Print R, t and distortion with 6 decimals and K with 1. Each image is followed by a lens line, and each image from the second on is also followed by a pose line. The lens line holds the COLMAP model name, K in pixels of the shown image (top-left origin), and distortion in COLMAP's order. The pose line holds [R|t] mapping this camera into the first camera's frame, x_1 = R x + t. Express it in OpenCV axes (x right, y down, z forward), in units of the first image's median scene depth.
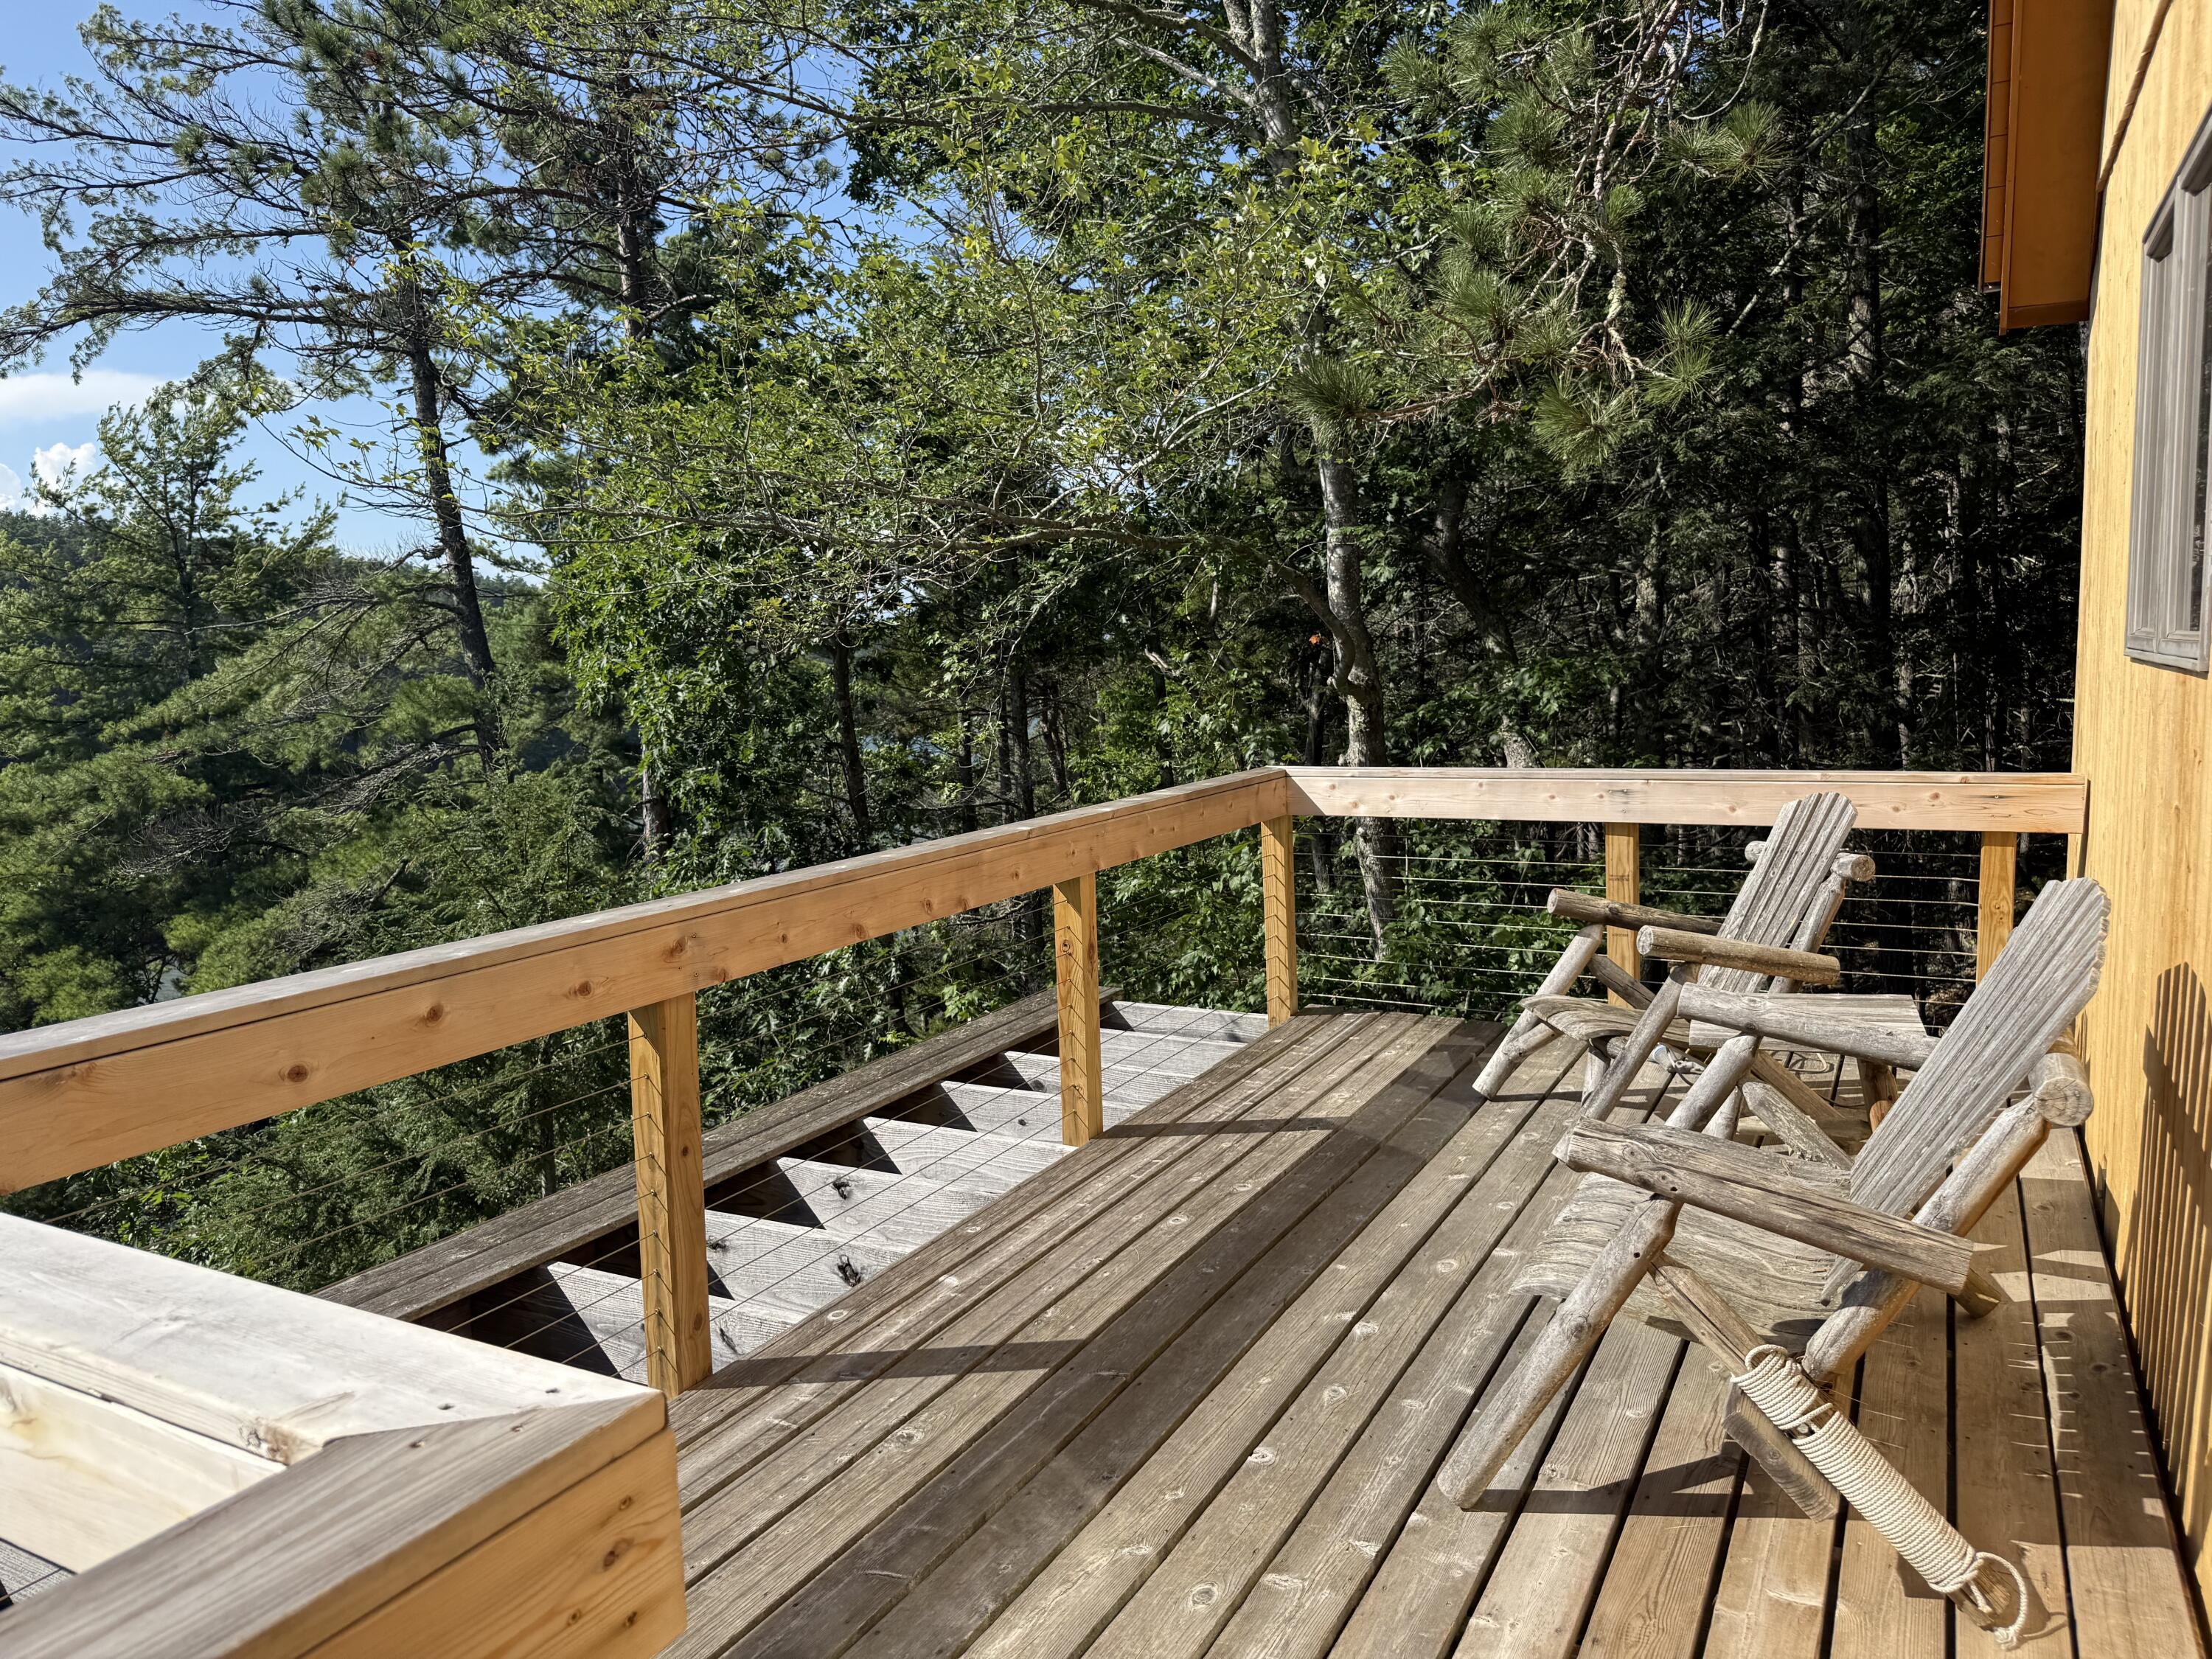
lens RADIAL K [[1559.5, 0, 1107.5], [0, 1559.5, 810.5], [0, 0, 1]] dist [0.032734, -0.045700]
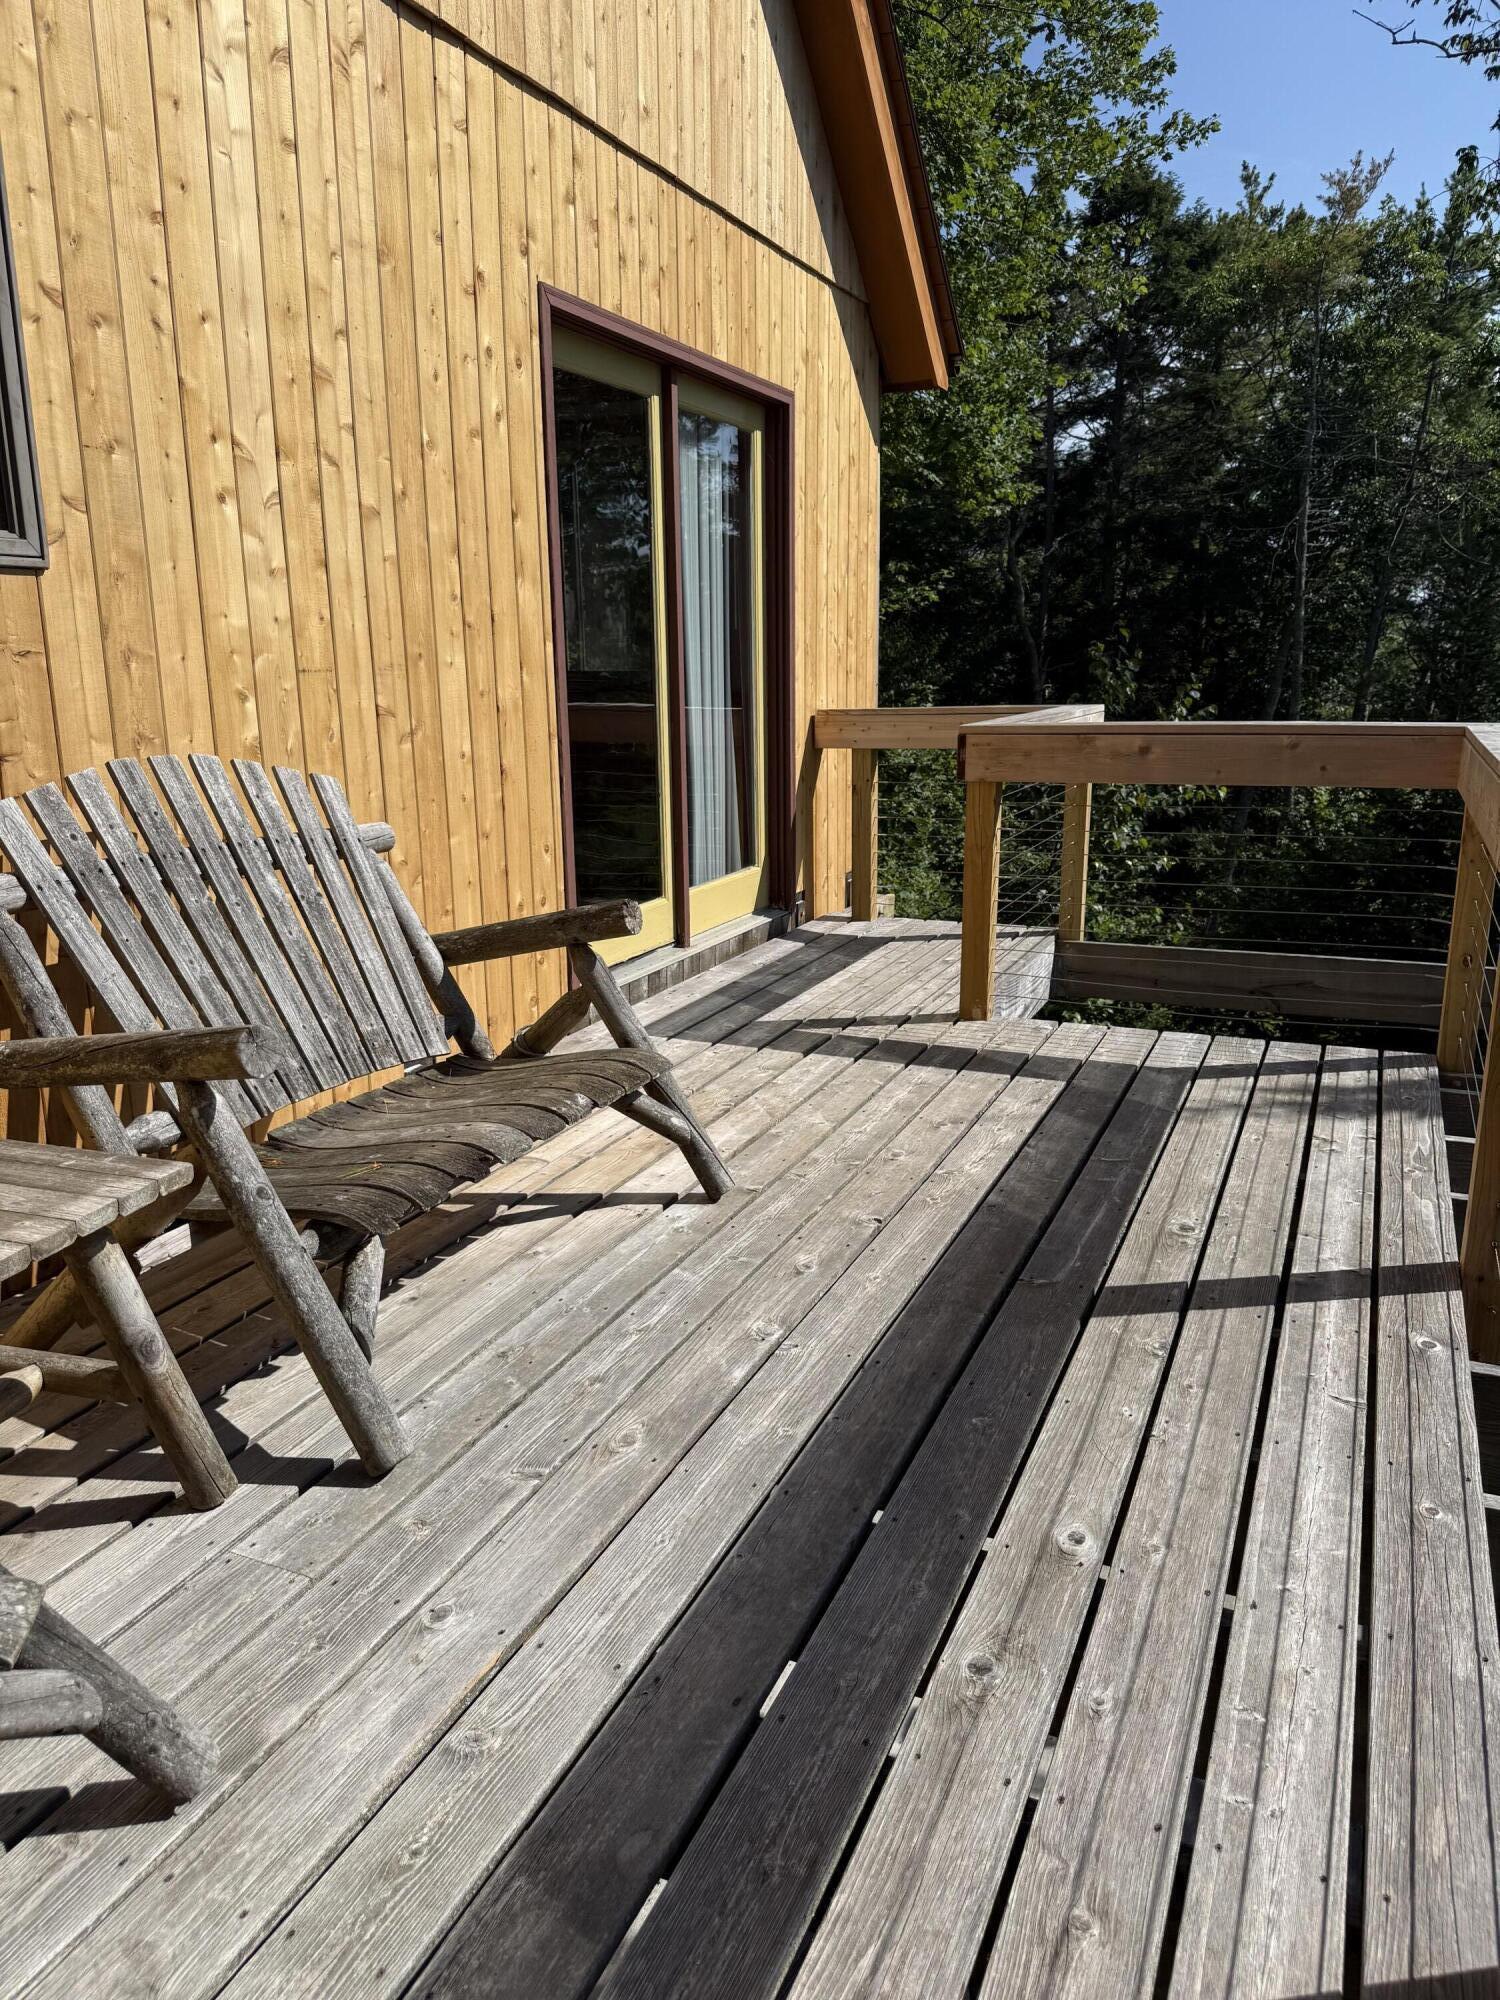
lens RADIAL K [[1410.0, 0, 758.9], [0, 1410.0, 999.1], [0, 0, 1]] dist [0.032734, -0.045700]
pose [[-0.996146, 0.055140, -0.068211, 0.150729], [0.028876, 0.940496, 0.338575, -0.070025], [0.082821, 0.335301, -0.938464, 1.176052]]
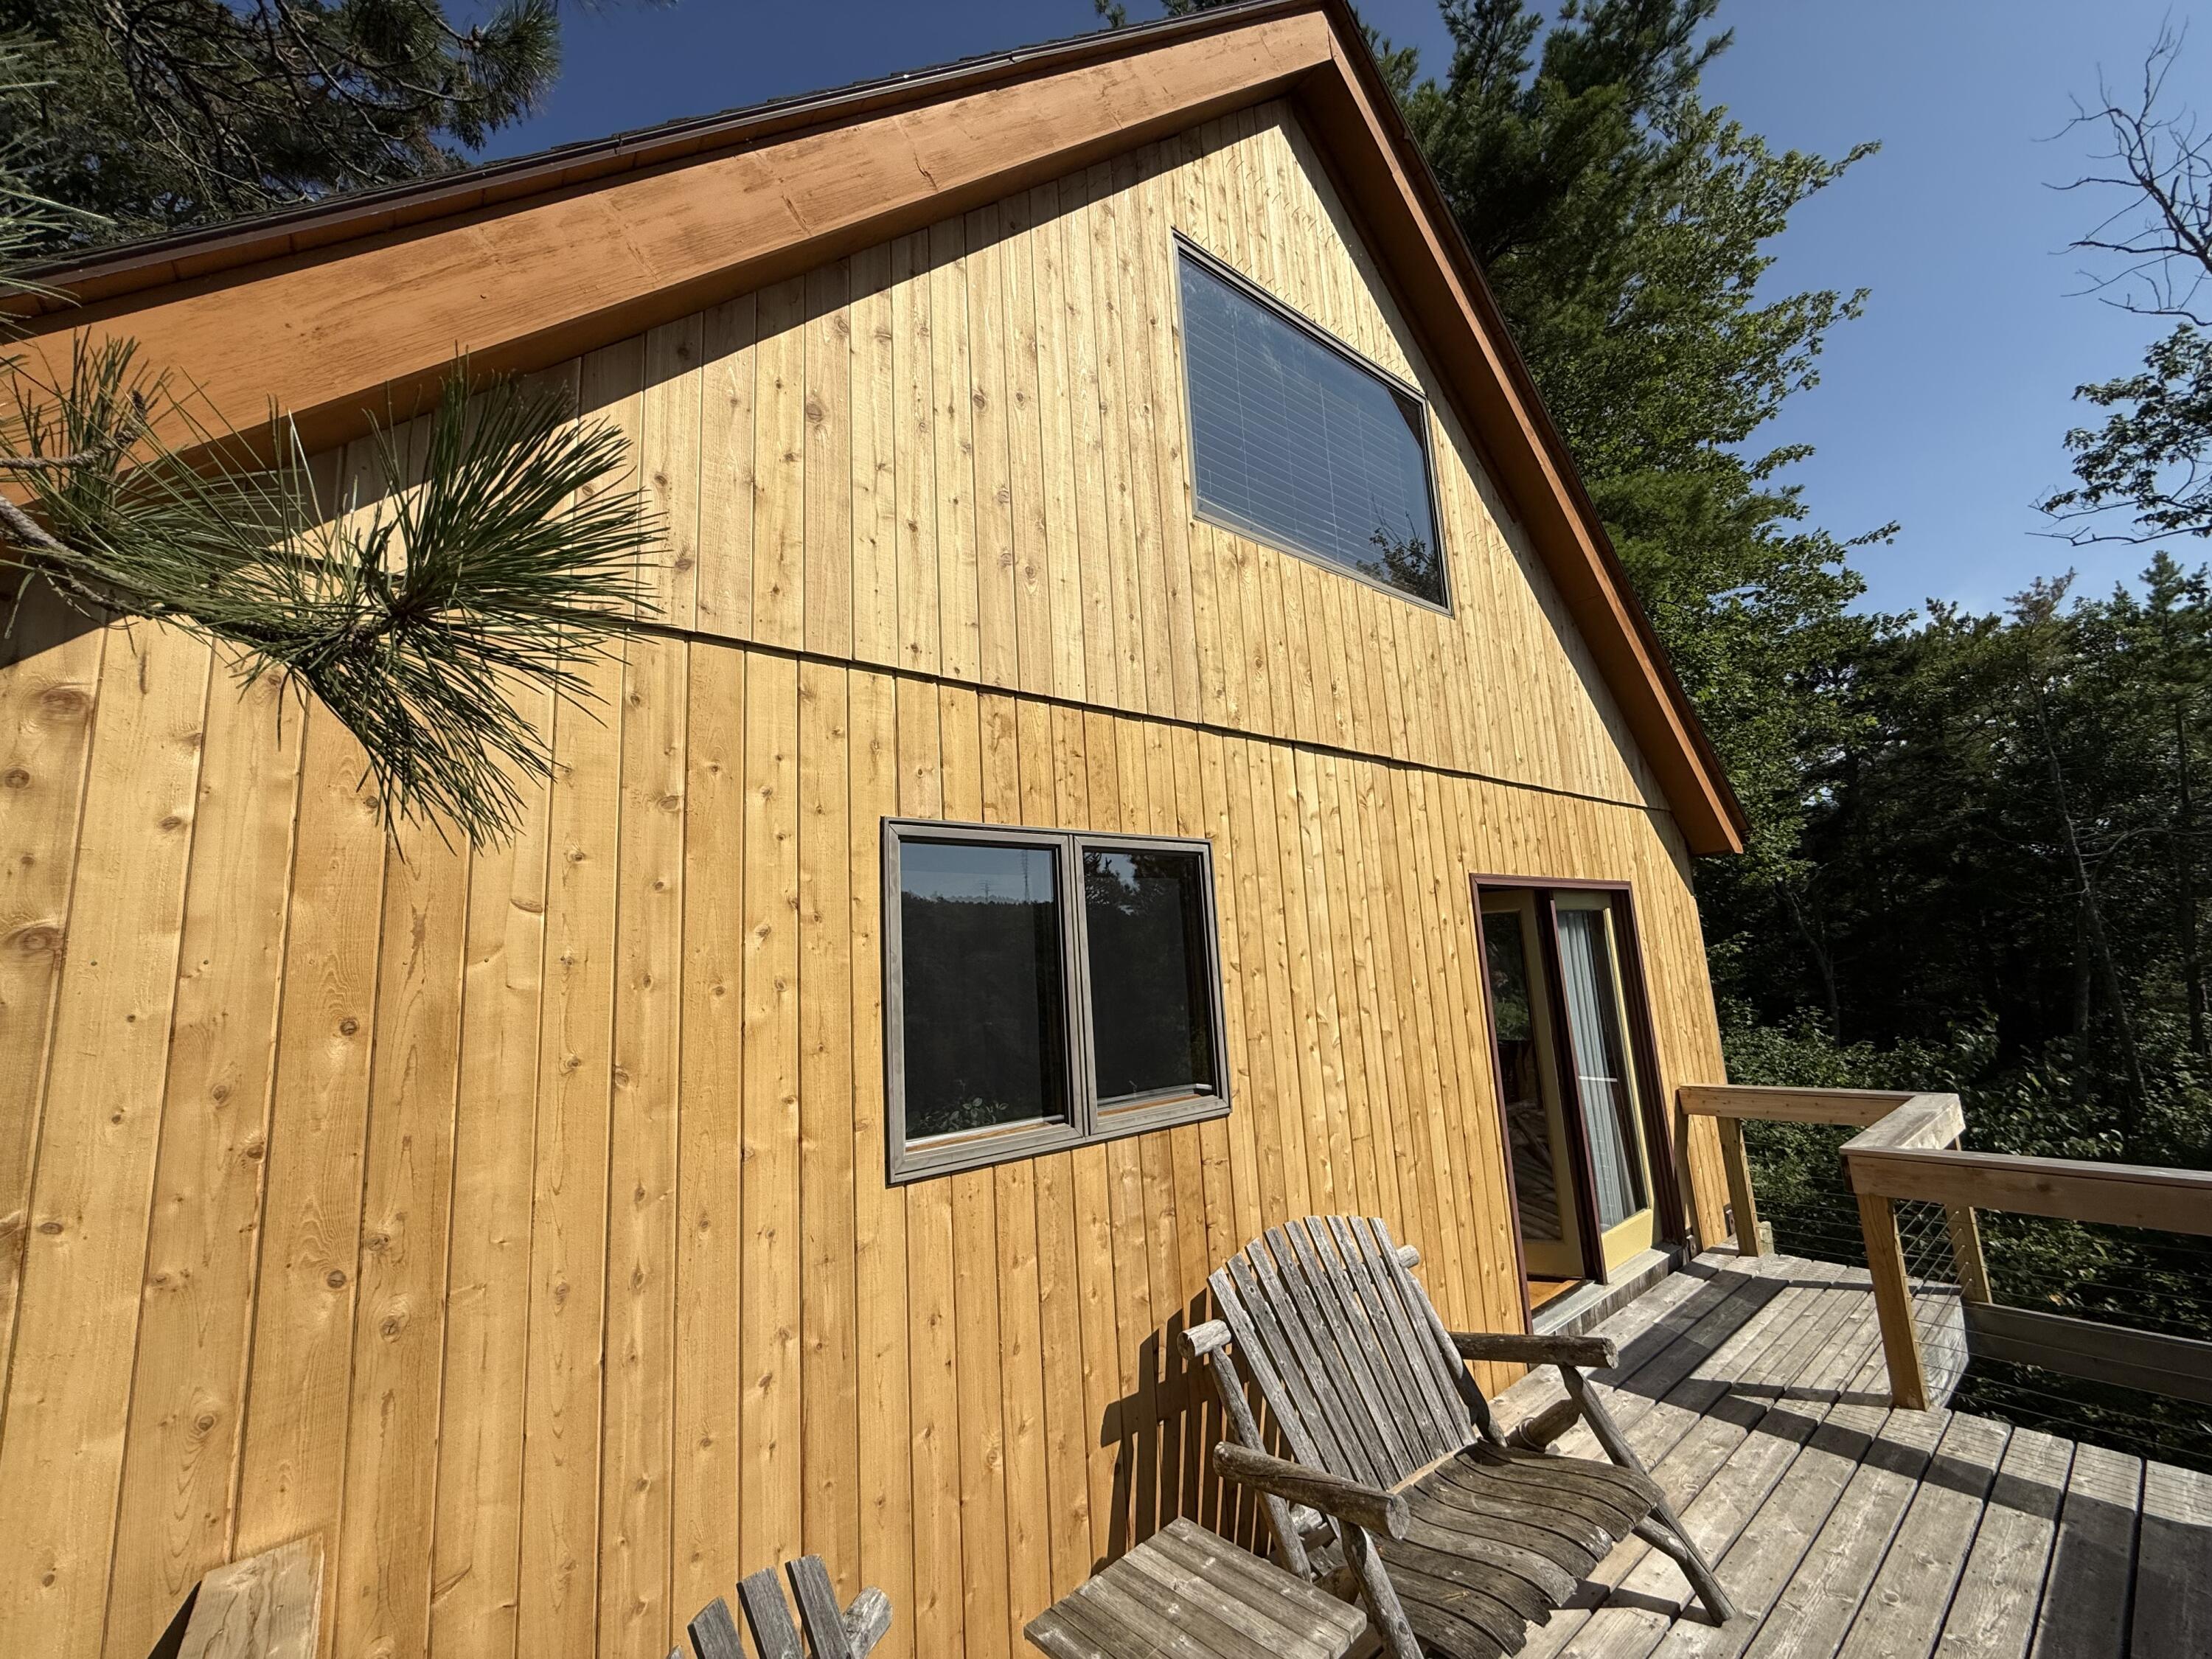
lens RADIAL K [[884.9, 0, 1096.7], [0, 884.9, 824.0], [0, 0, 1]] dist [-0.001775, 0.001123]
pose [[-0.914175, 0.145262, 0.378395, 0.200518], [0.124643, 0.989086, -0.078572, -0.220080], [-0.385678, -0.024664, -0.922304, 1.204666]]
